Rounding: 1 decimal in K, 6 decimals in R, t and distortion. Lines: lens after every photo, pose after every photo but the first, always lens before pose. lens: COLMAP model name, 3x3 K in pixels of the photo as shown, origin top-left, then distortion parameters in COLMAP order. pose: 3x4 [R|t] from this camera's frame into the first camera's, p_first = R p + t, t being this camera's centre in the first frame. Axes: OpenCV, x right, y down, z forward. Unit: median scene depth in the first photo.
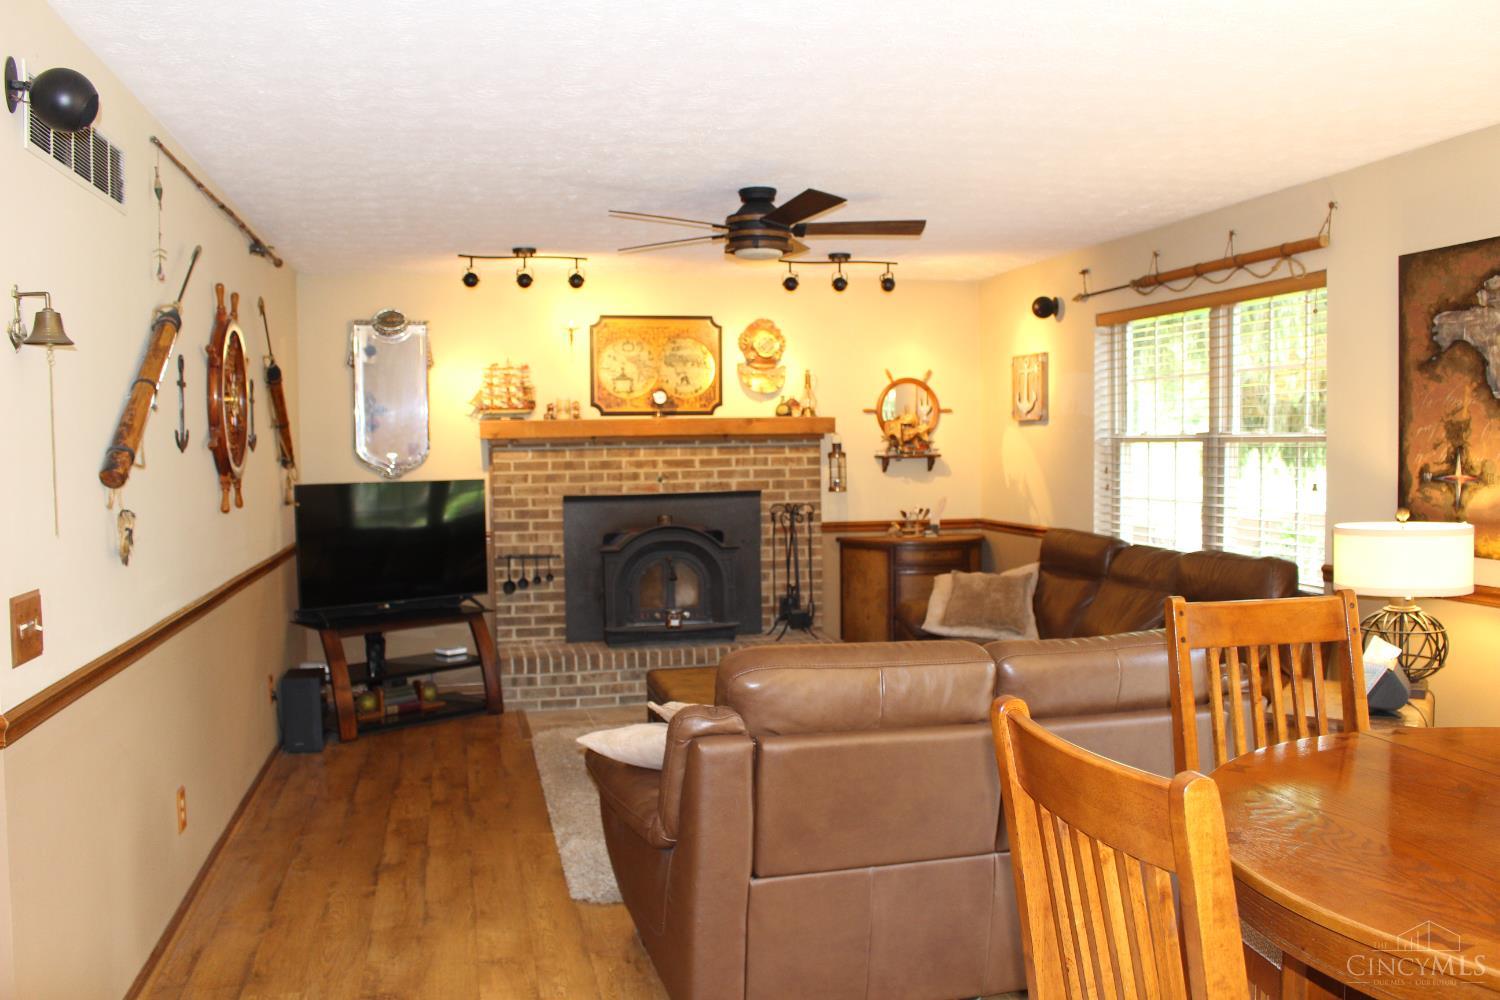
lens RADIAL K [[1251.3, 0, 740.2], [0, 1251.3, 498.6], [0, 0, 1]] dist [-0.154407, 0.125016]
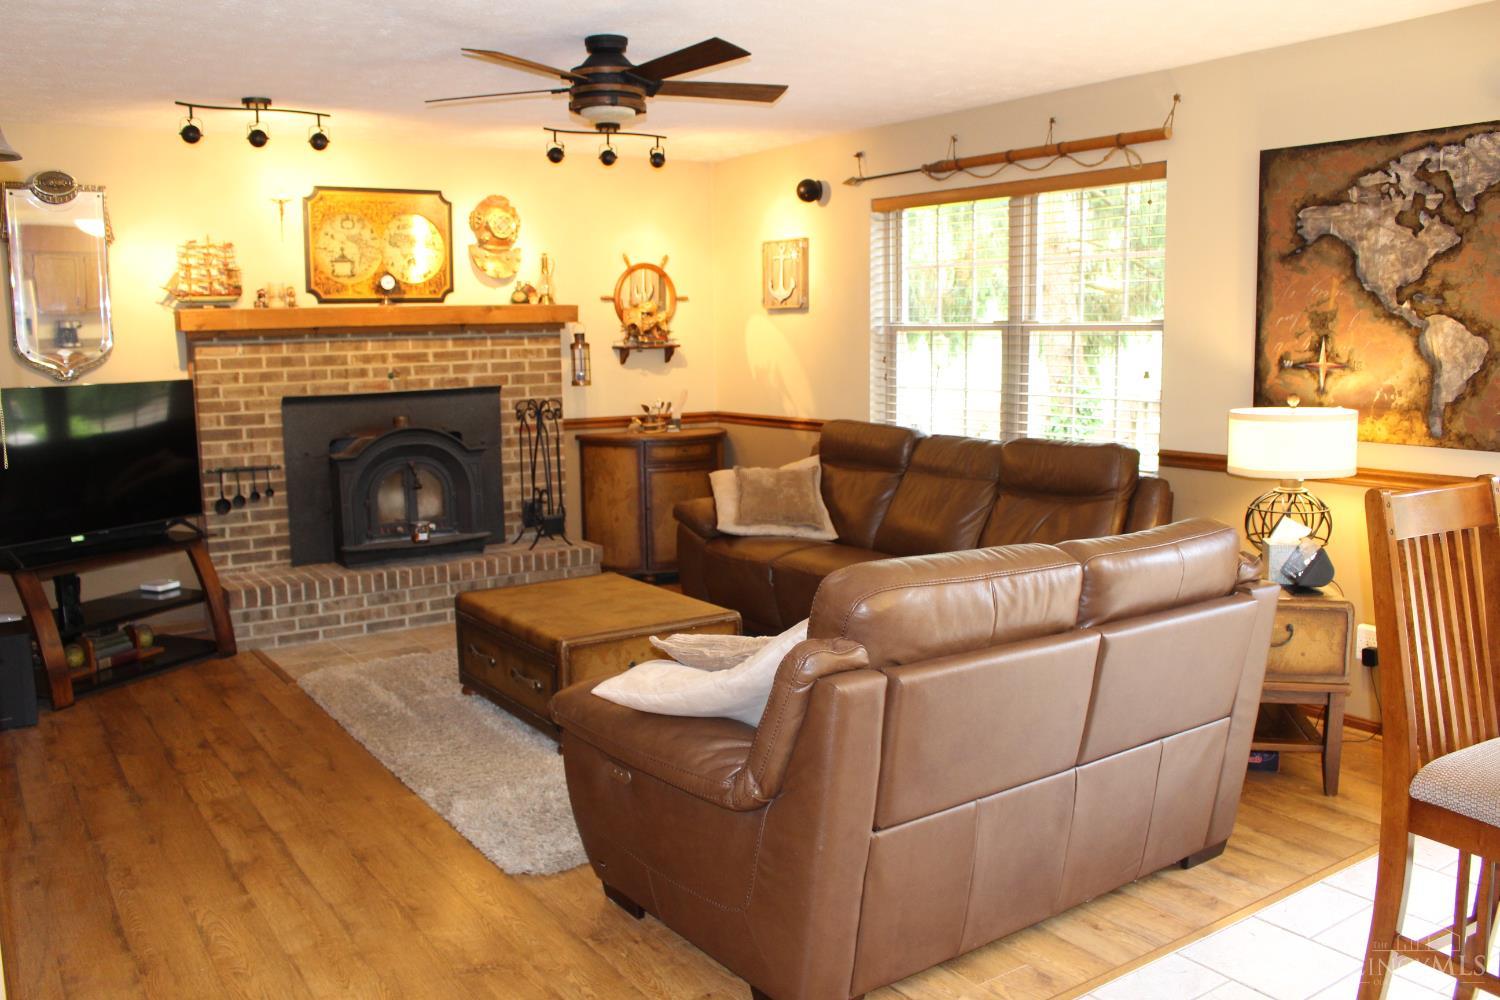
lens RADIAL K [[1251.3, 0, 748.3], [0, 1251.3, 501.1], [0, 0, 1]] dist [-0.154407, 0.125016]
pose [[0.934218, -0.047277, 0.353557, -0.158579], [0.016566, 0.995859, 0.089389, -0.001106], [-0.356319, -0.077652, 0.931132, 0.104224]]
